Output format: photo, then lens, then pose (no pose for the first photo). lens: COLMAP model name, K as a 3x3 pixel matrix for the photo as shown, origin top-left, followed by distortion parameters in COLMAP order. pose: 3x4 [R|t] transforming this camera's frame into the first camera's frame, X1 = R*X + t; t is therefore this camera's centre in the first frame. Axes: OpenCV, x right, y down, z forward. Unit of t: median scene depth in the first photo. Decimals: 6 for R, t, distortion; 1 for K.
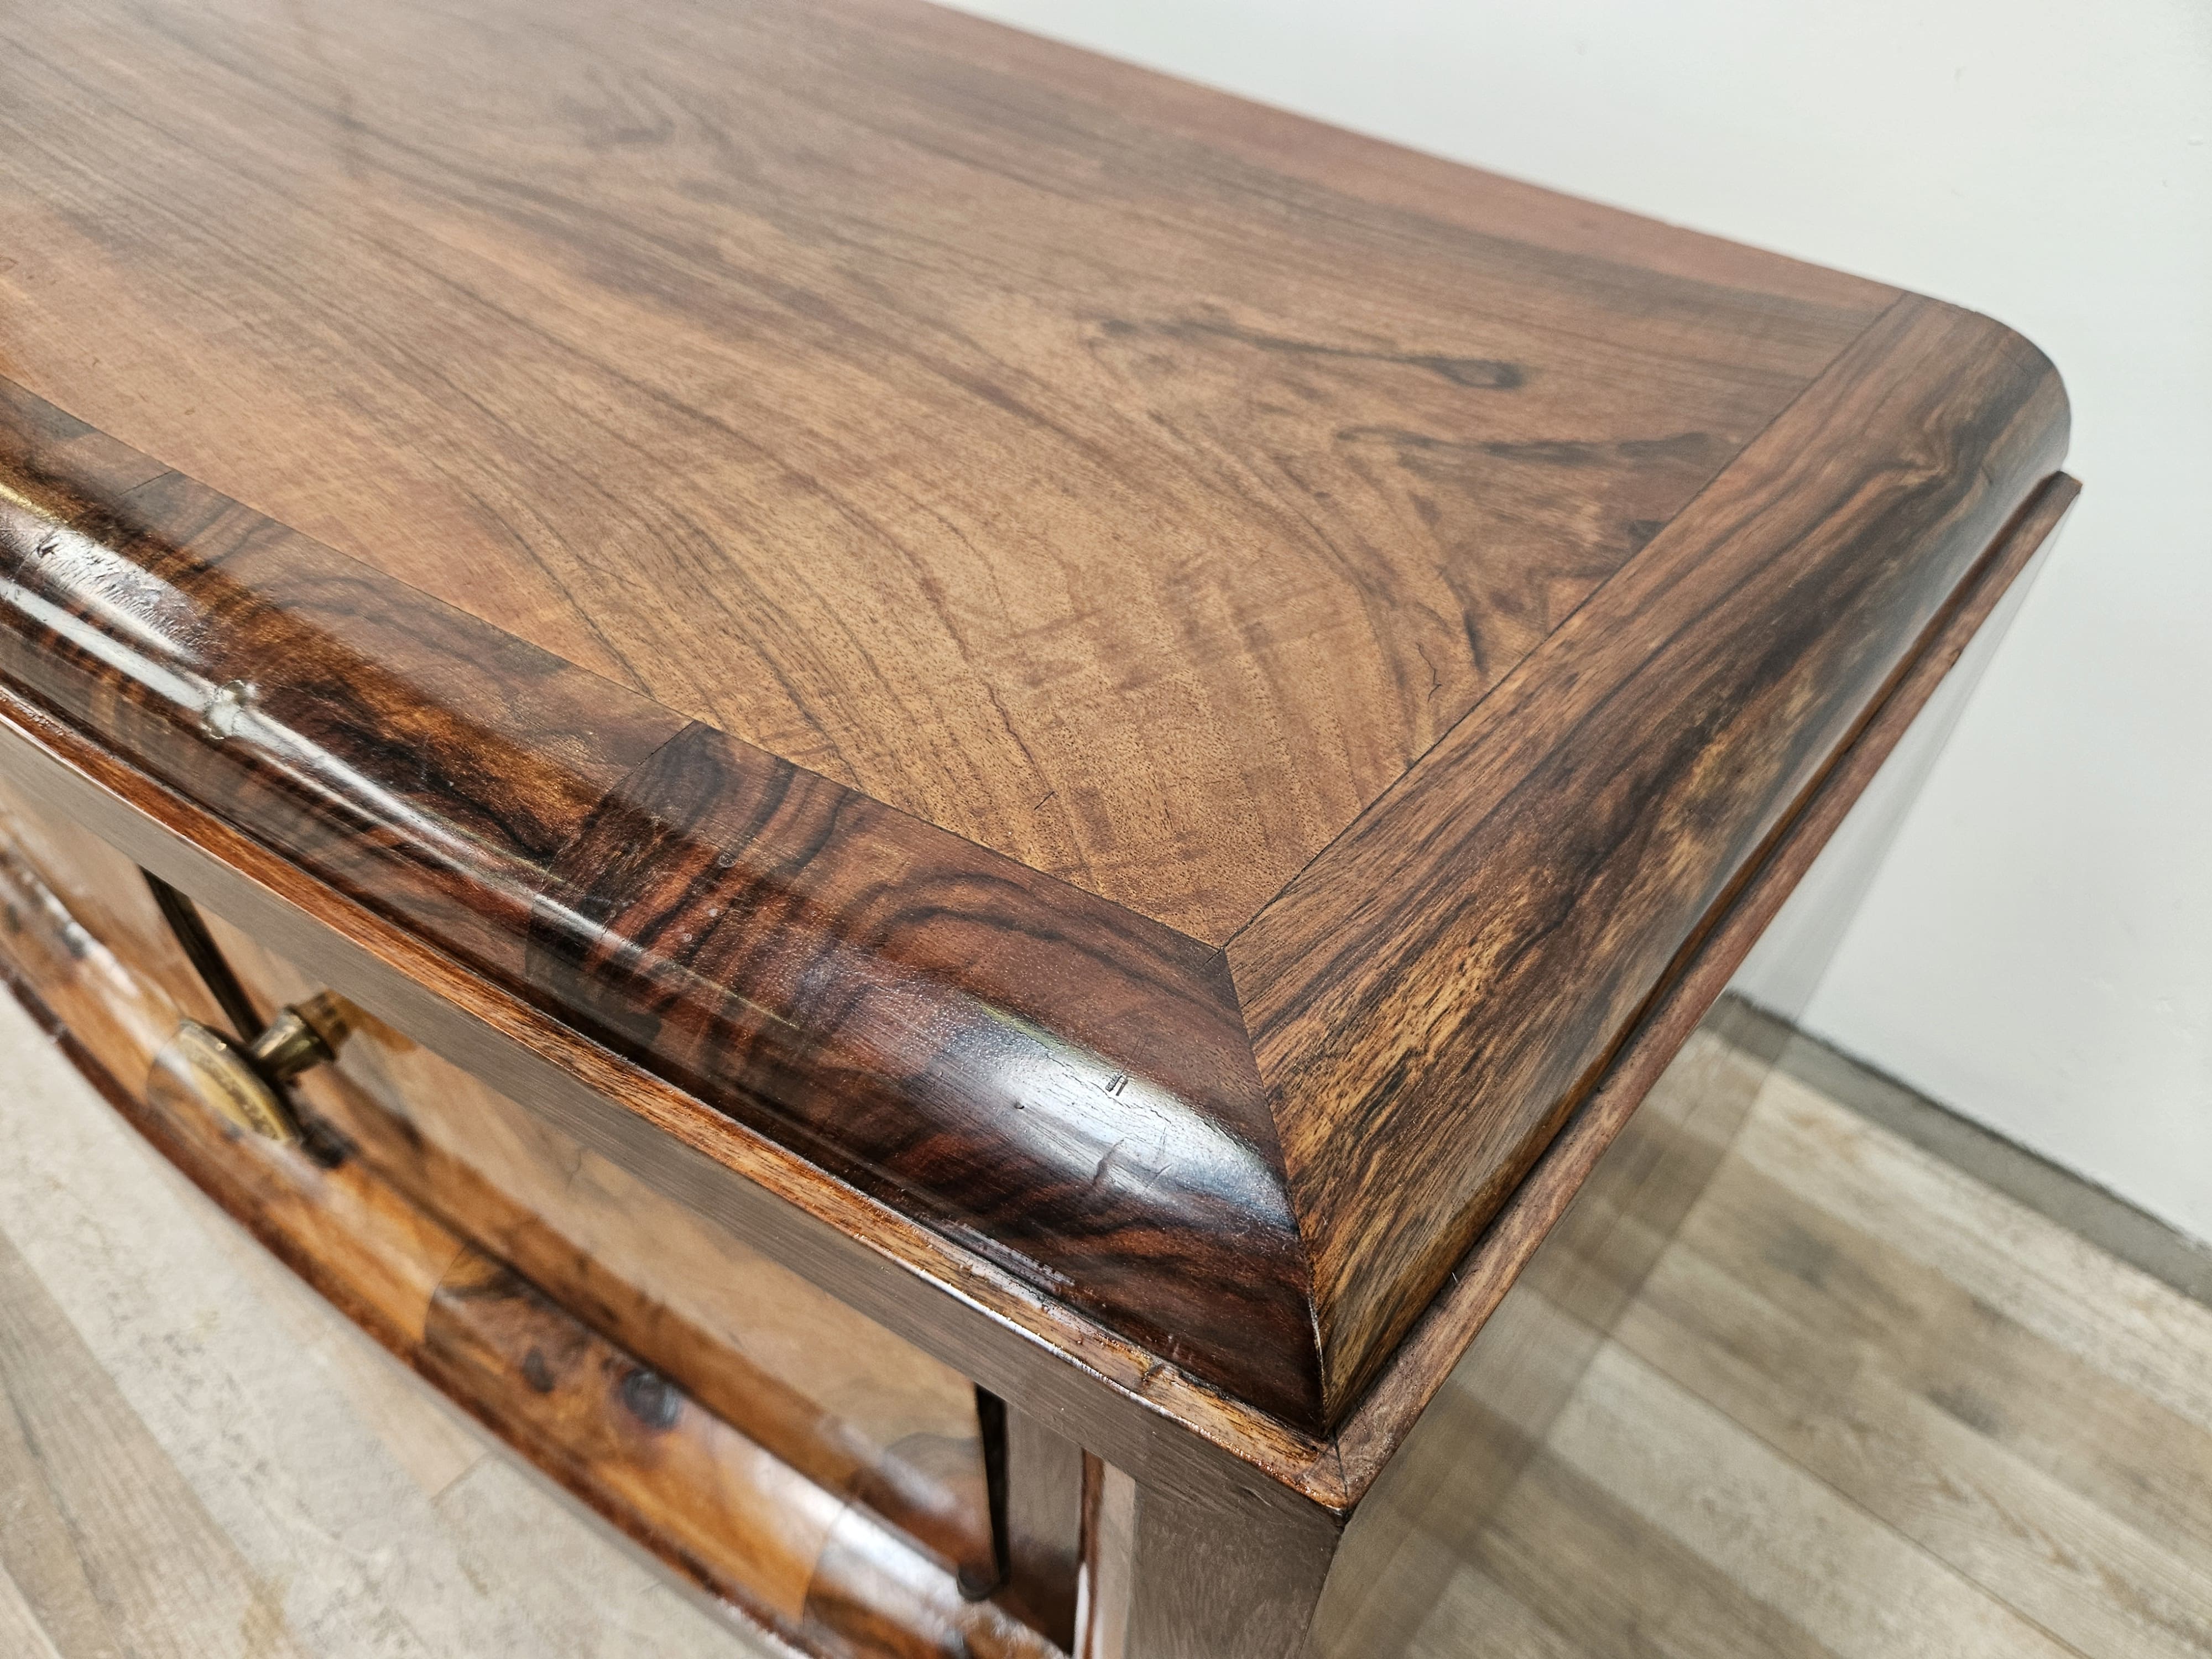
lens RADIAL K [[1565.7, 0, 1100.2], [0, 1565.7, 852.5], [0, 0, 1]] dist [-0.001871, -0.011115]
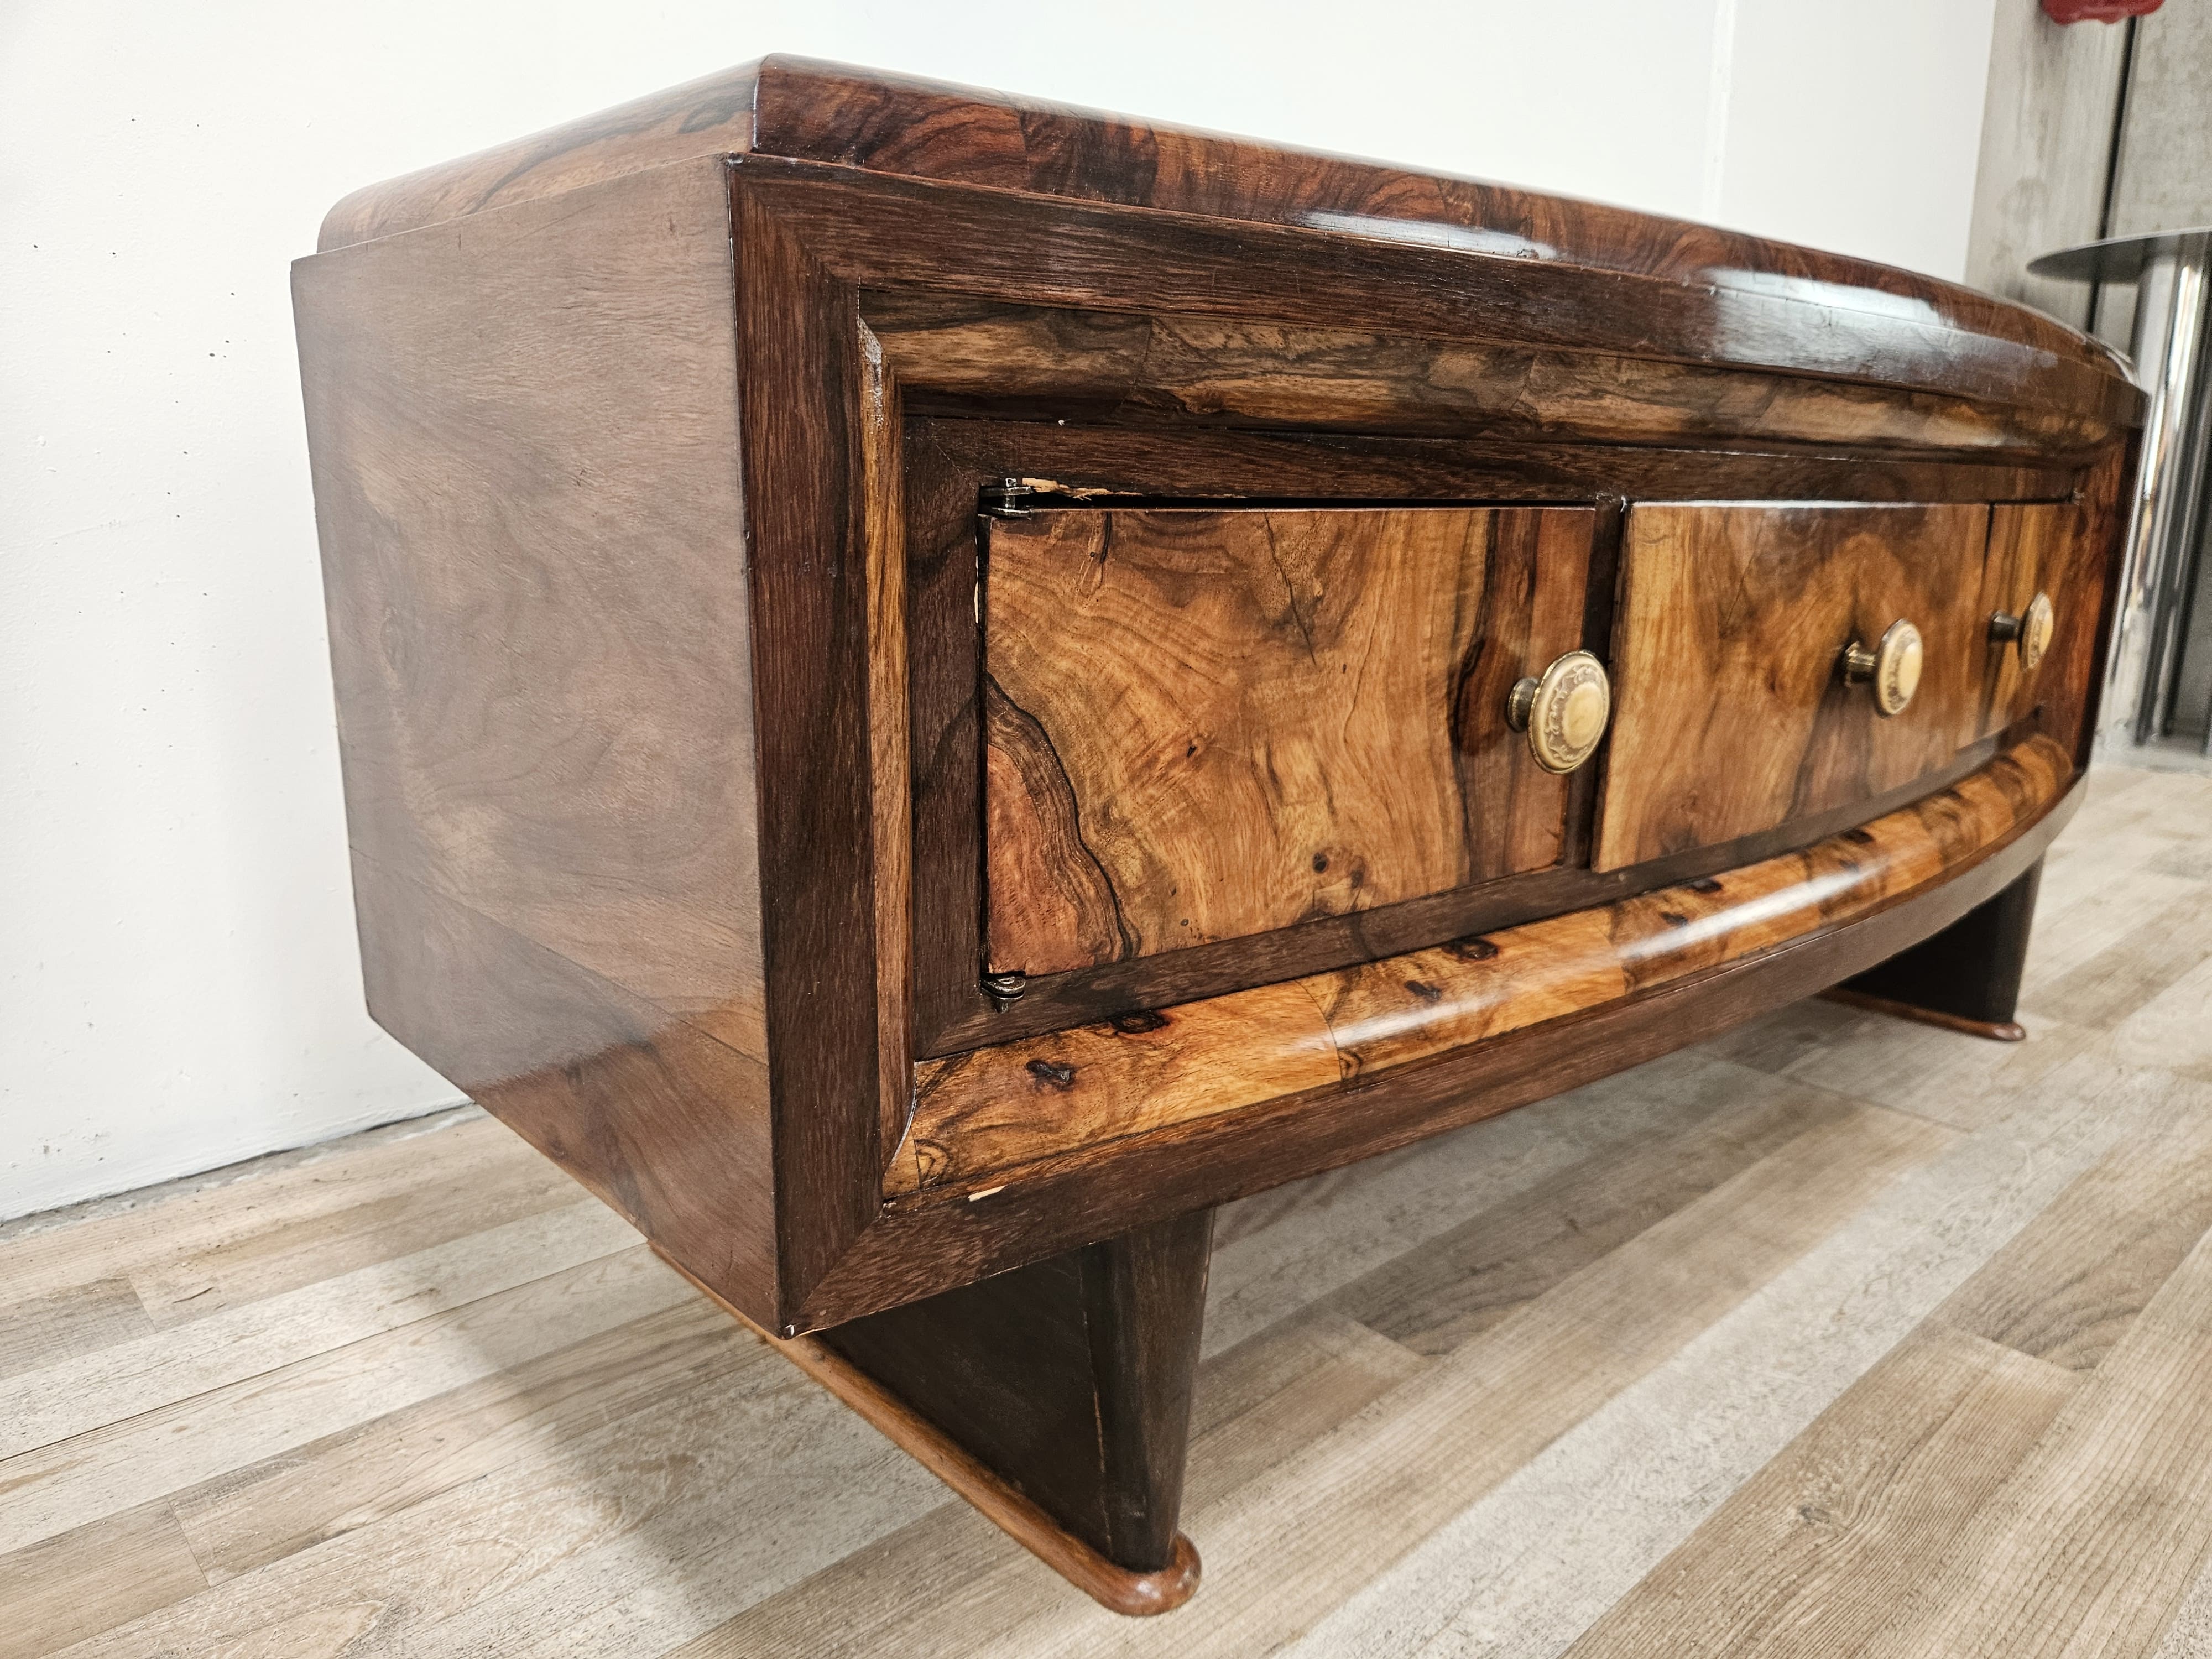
lens RADIAL K [[1521.6, 0, 1115.0], [0, 1521.6, 835.6], [0, 0, 1]] dist [0.067713, -0.066858]
pose [[0.102624, -0.233196, 0.966999, -1.941744], [0.684703, 0.721736, 0.101385, -0.500227], [-0.721561, 0.651703, 0.233738, 1.123114]]
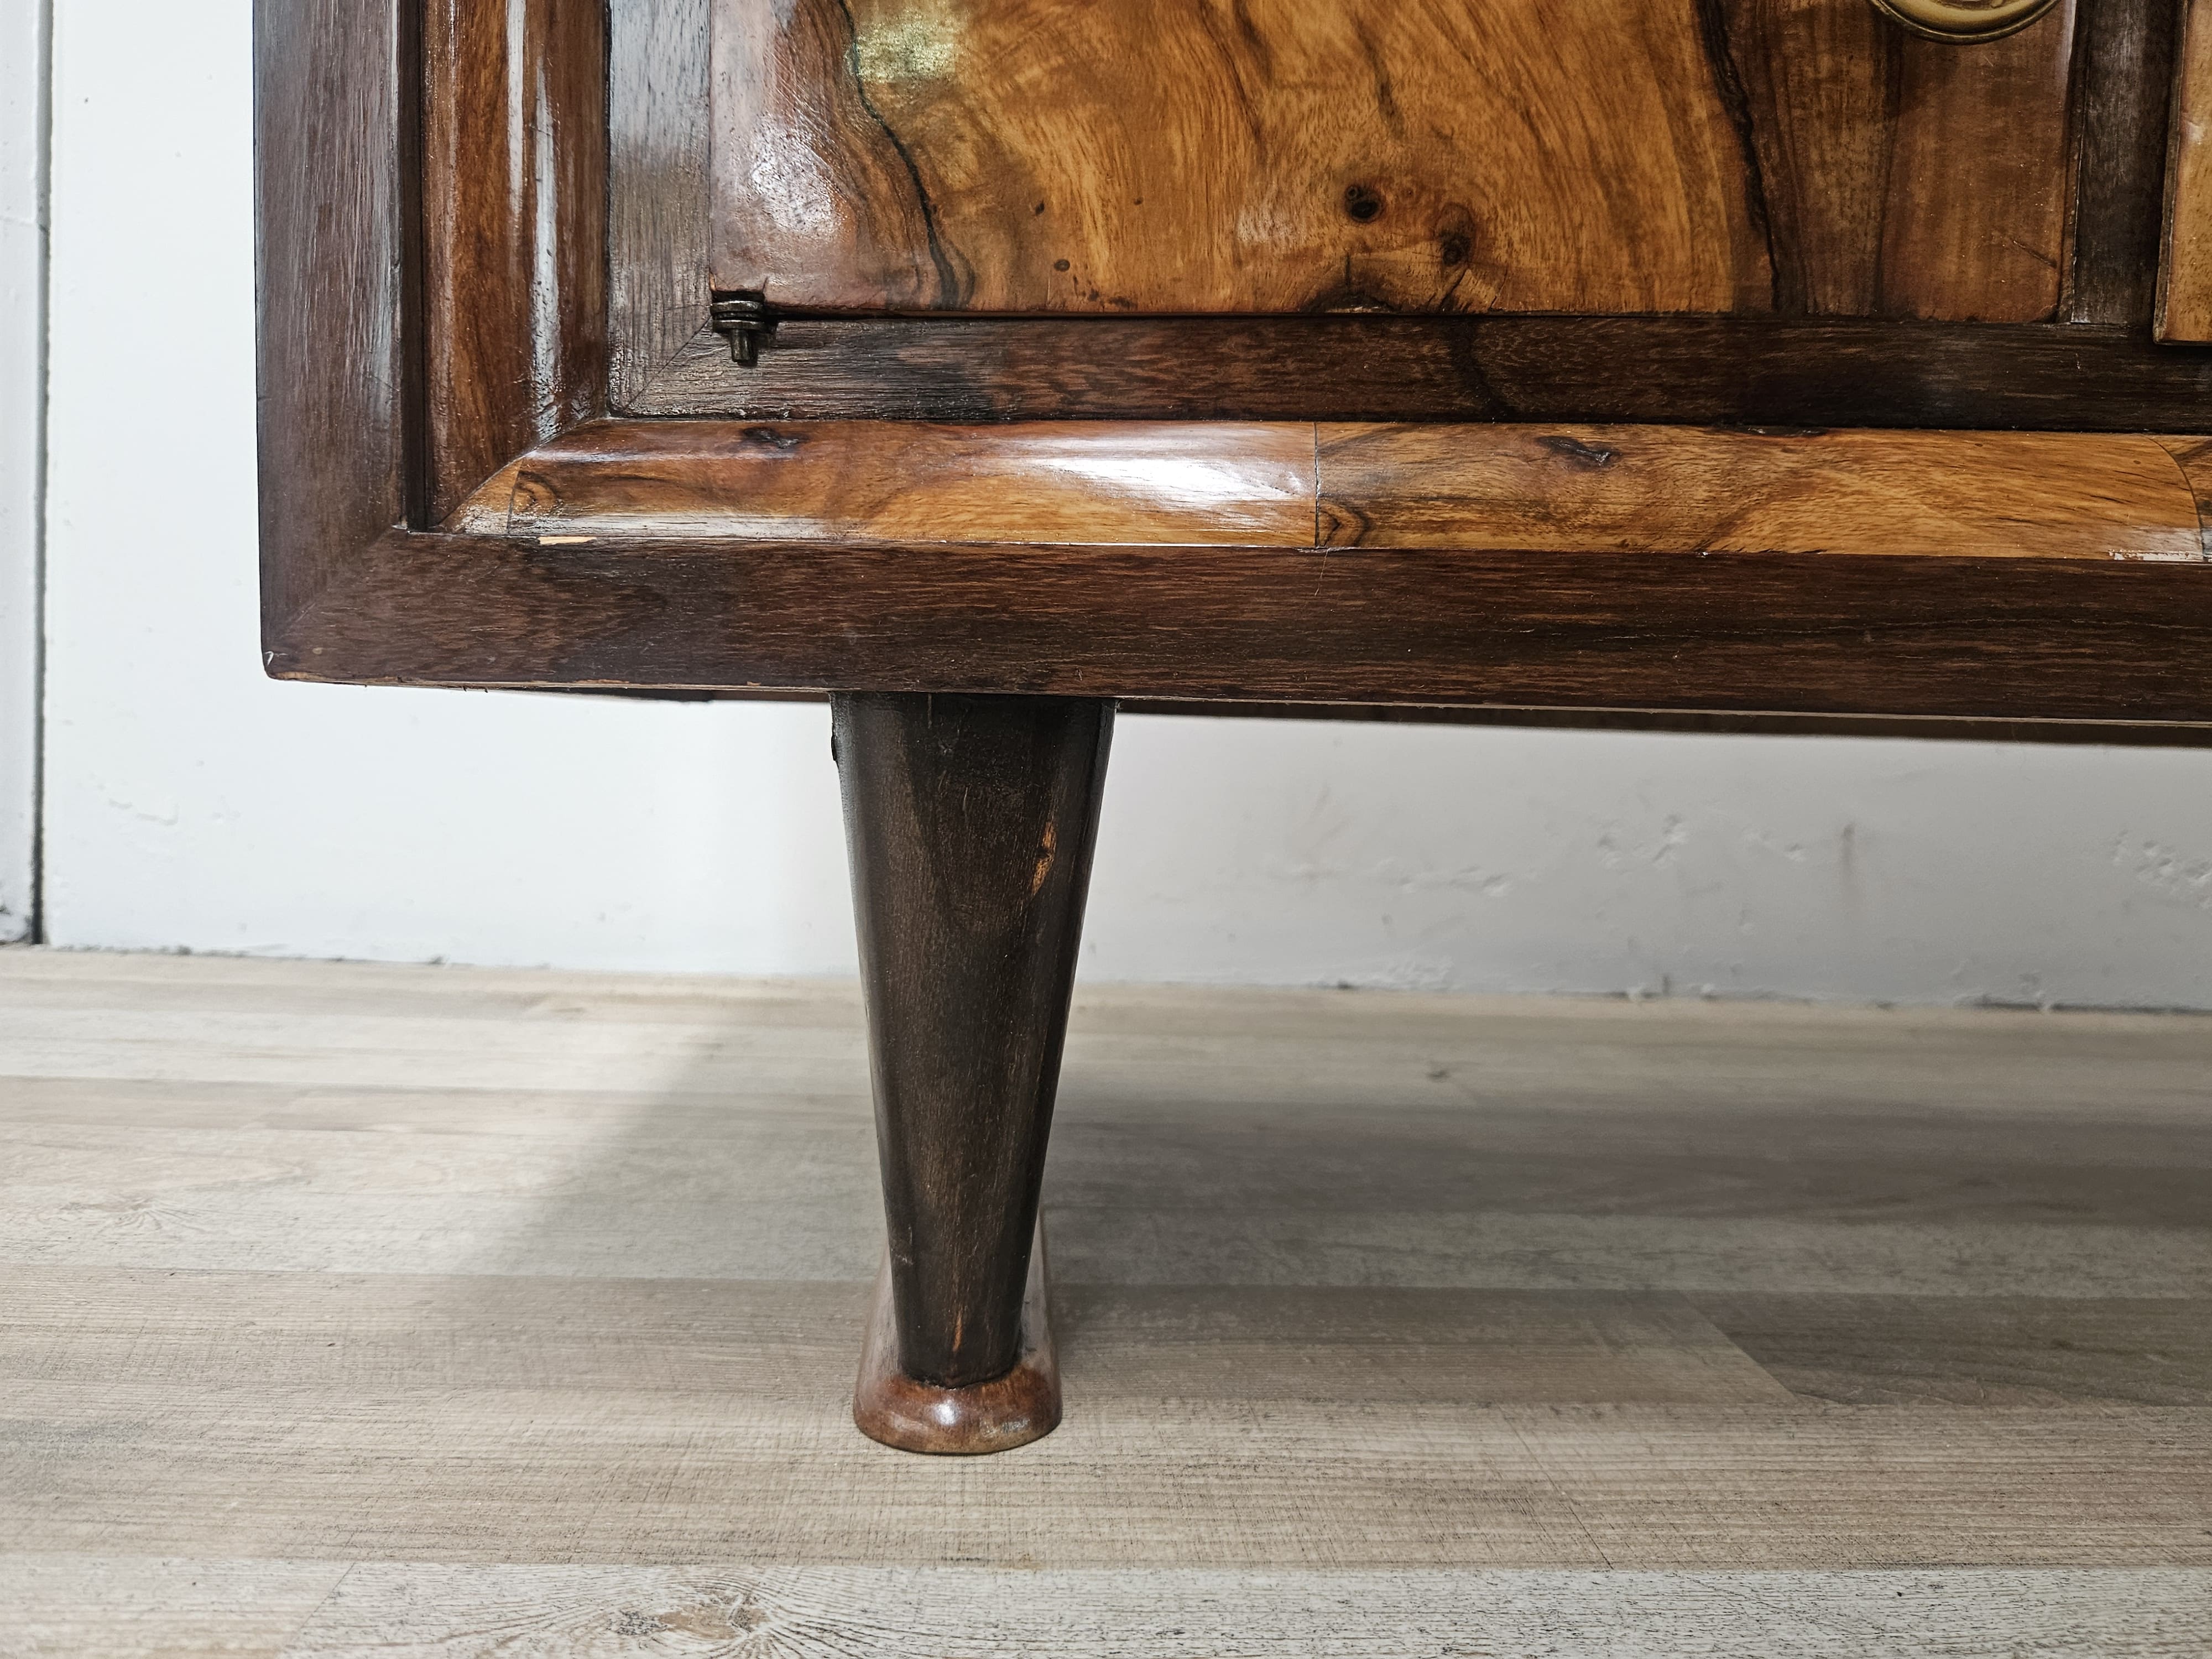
lens RADIAL K [[1512.6, 0, 1109.5], [0, 1512.6, 796.0], [0, 0, 1]] dist [-0.001672, -0.005660]
pose [[0.712402, -0.008285, 0.701723, -1.491041], [0.469216, 0.749179, -0.467511, 0.014531], [-0.521843, 0.662315, 0.537605, 1.159496]]
